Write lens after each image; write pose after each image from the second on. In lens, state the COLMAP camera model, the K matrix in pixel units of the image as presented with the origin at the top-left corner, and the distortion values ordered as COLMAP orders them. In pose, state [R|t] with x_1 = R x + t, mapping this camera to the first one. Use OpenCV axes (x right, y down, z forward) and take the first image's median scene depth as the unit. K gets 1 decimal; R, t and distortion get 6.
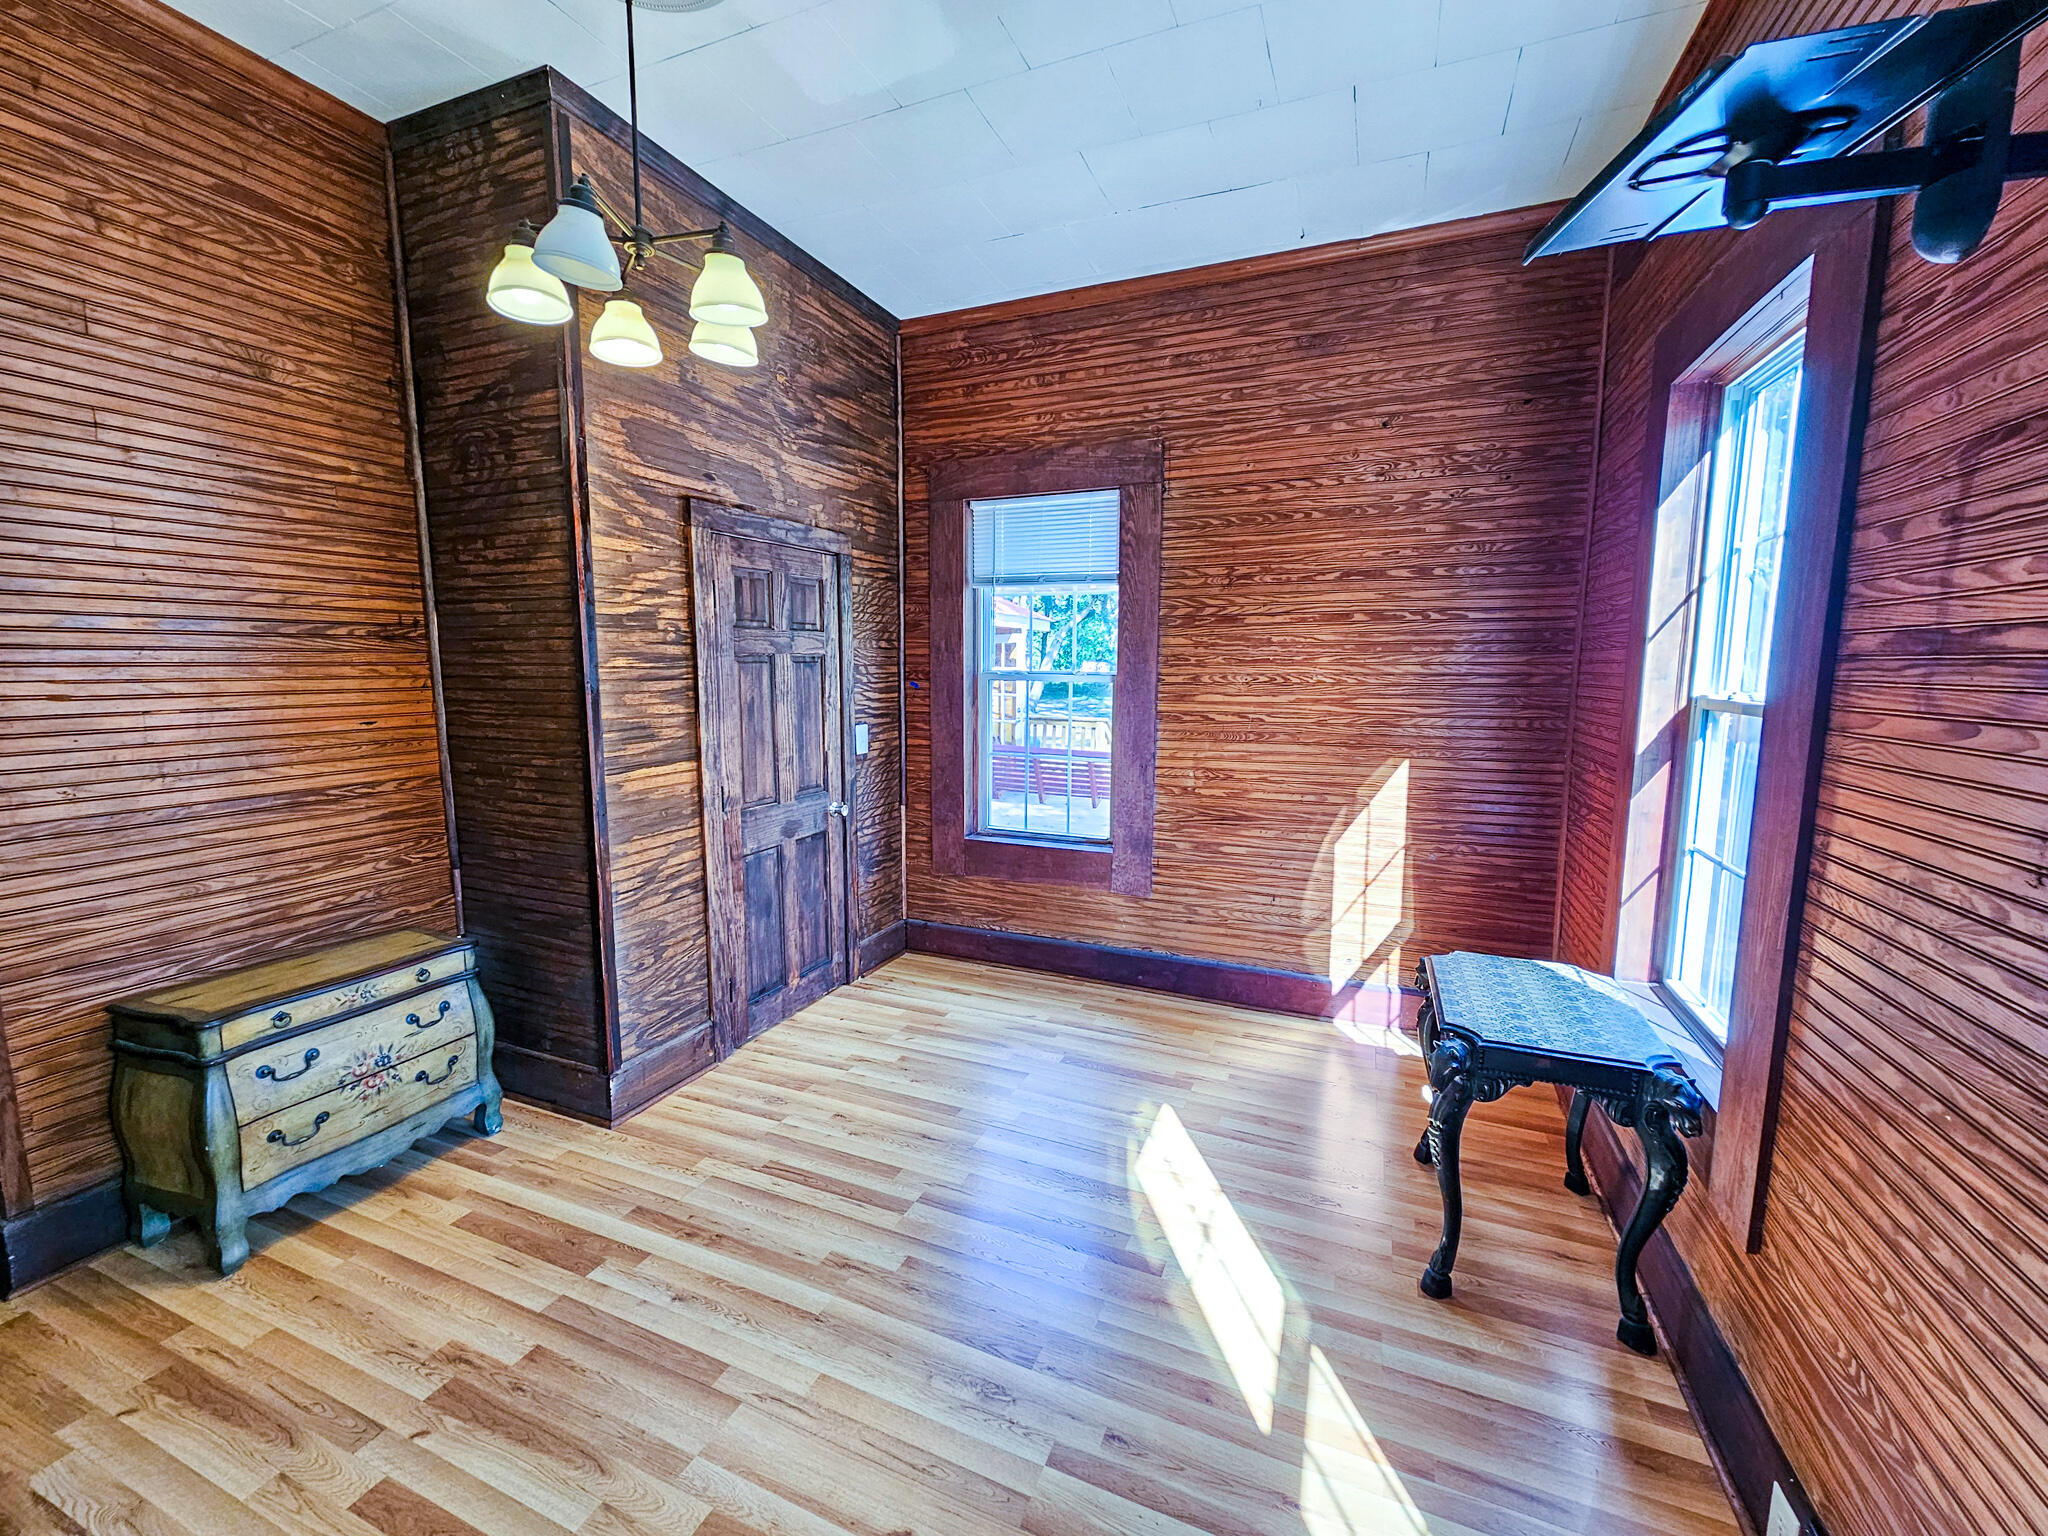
lens RADIAL K [[840.3, 0, 1023.0], [0, 840.3, 767.5], [0, 0, 1]] dist [-0.000320, 0.000679]
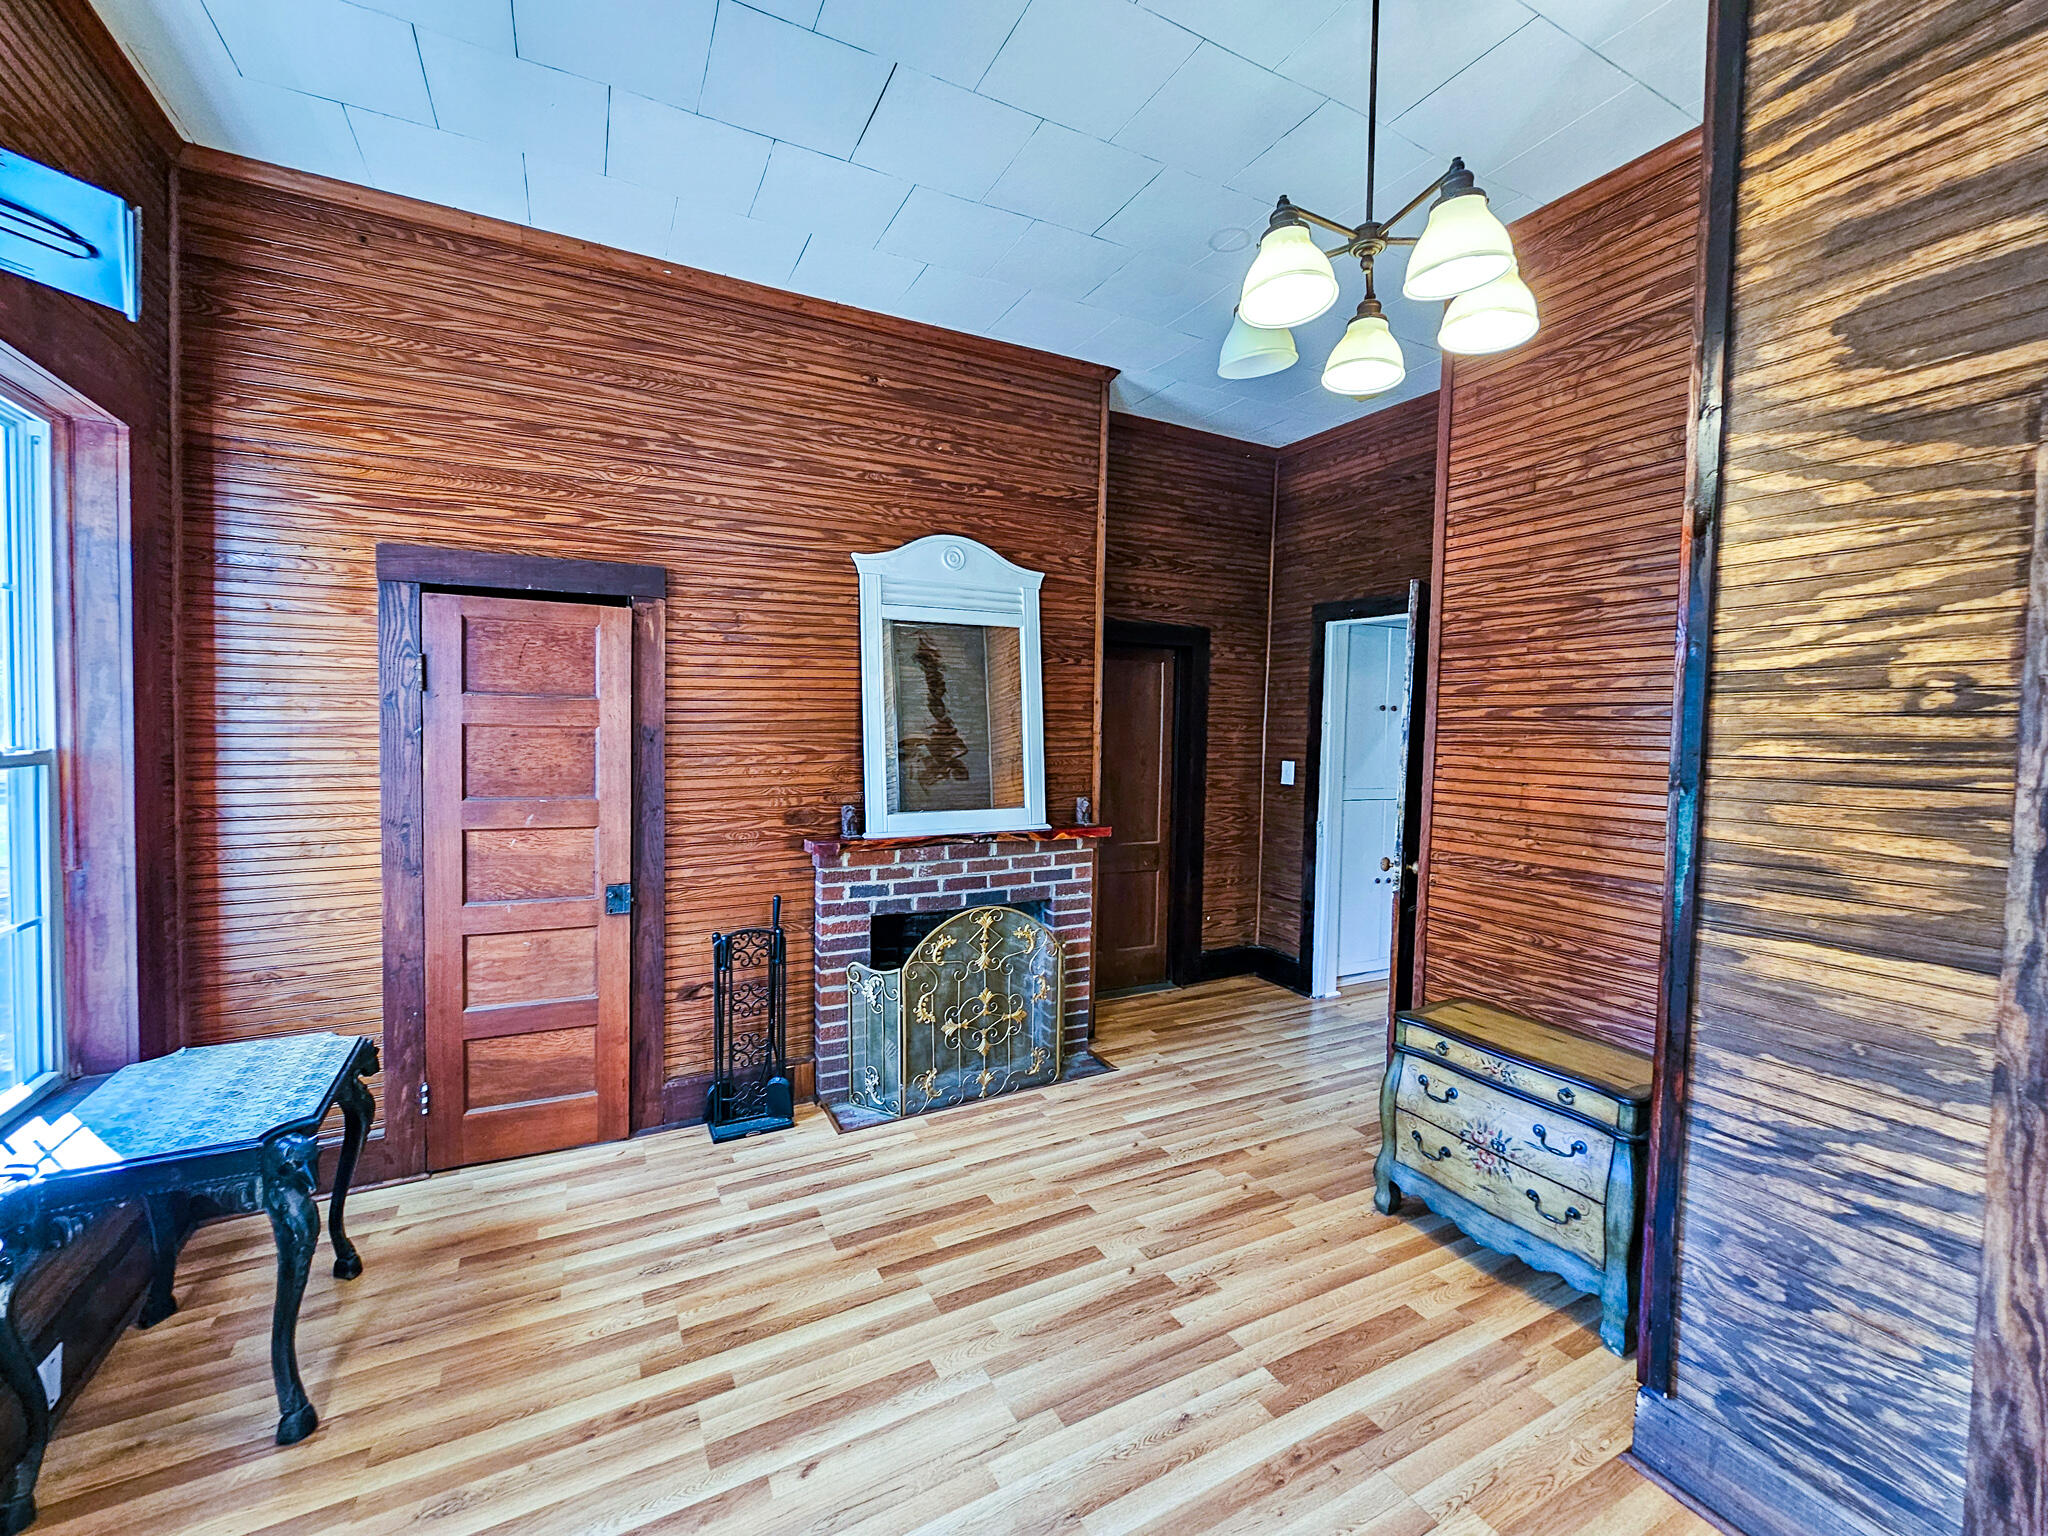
lens RADIAL K [[840.3, 0, 1019.0], [0, 840.3, 762.1], [0, 0, 1]] dist [-0.000320, 0.000679]
pose [[-0.631202, 0.015046, -0.775473, 0.318568], [-0.115667, 0.986806, 0.113294, -0.128806], [0.766946, 0.161207, -0.621133, 1.015745]]
